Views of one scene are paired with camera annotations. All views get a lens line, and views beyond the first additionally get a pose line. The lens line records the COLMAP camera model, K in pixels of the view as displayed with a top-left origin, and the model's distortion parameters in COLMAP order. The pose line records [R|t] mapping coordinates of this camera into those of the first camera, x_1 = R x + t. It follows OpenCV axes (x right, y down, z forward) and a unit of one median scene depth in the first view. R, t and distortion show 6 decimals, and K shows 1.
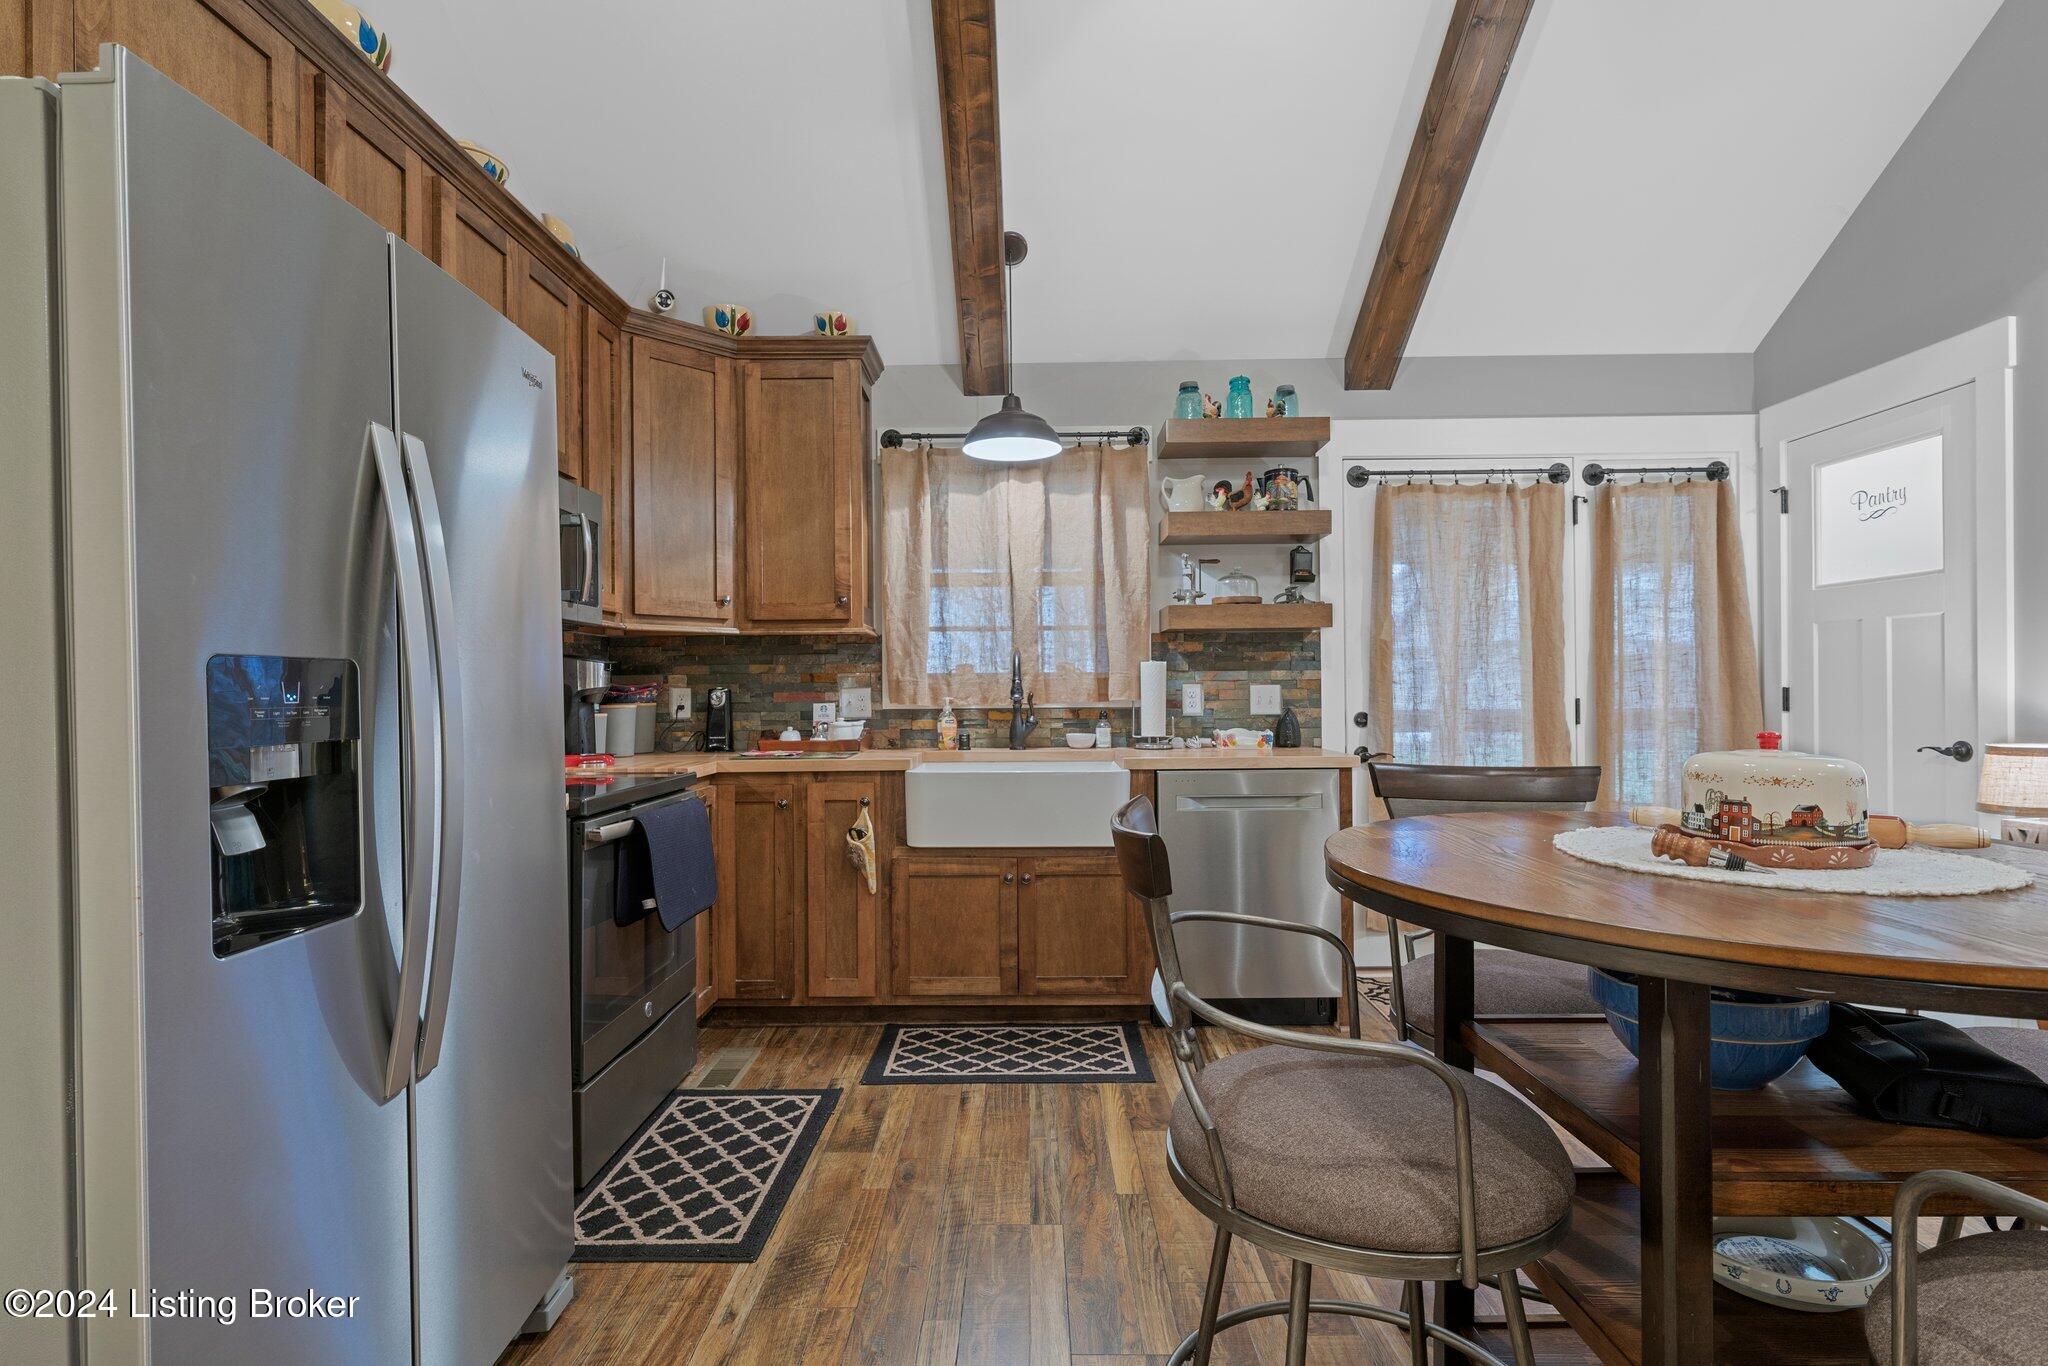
lens RADIAL K [[976.7, 0, 1022.9], [0, 976.7, 692.6], [0, 0, 1]] dist [0.002770, -0.000188]
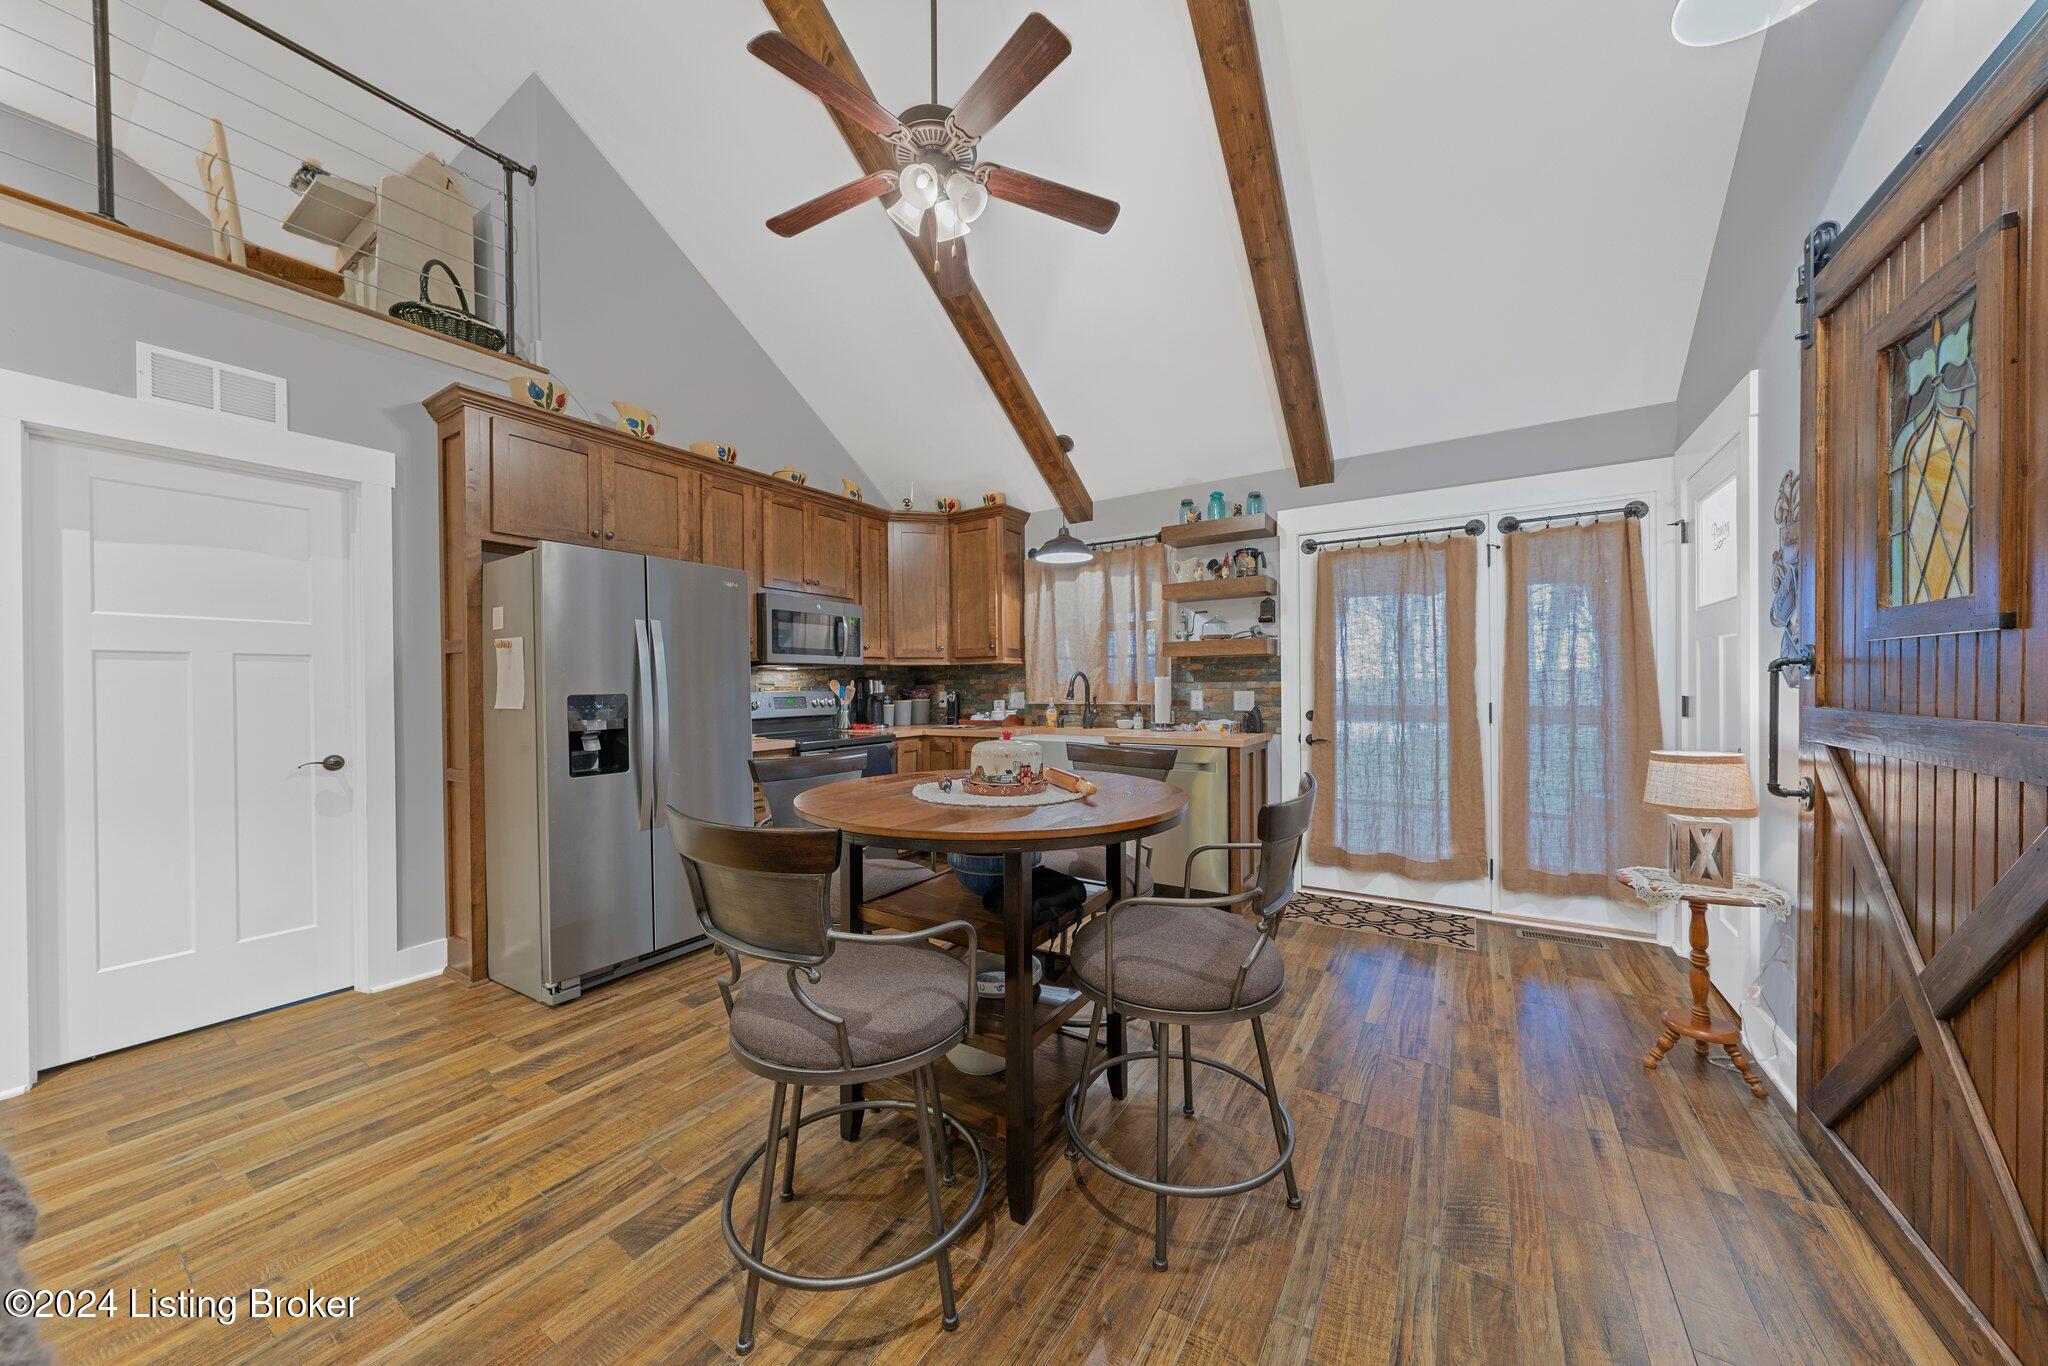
lens RADIAL K [[690.7, 0, 1027.6], [0, 690.7, 687.4], [0, 0, 1]] dist [-0.002578, -0.000062]
pose [[0.848638, 0.000897, -0.528974, 0.537421], [0.003756, 0.999963, 0.007722, -0.023378], [0.528961, -0.008540, 0.848603, -0.085494]]
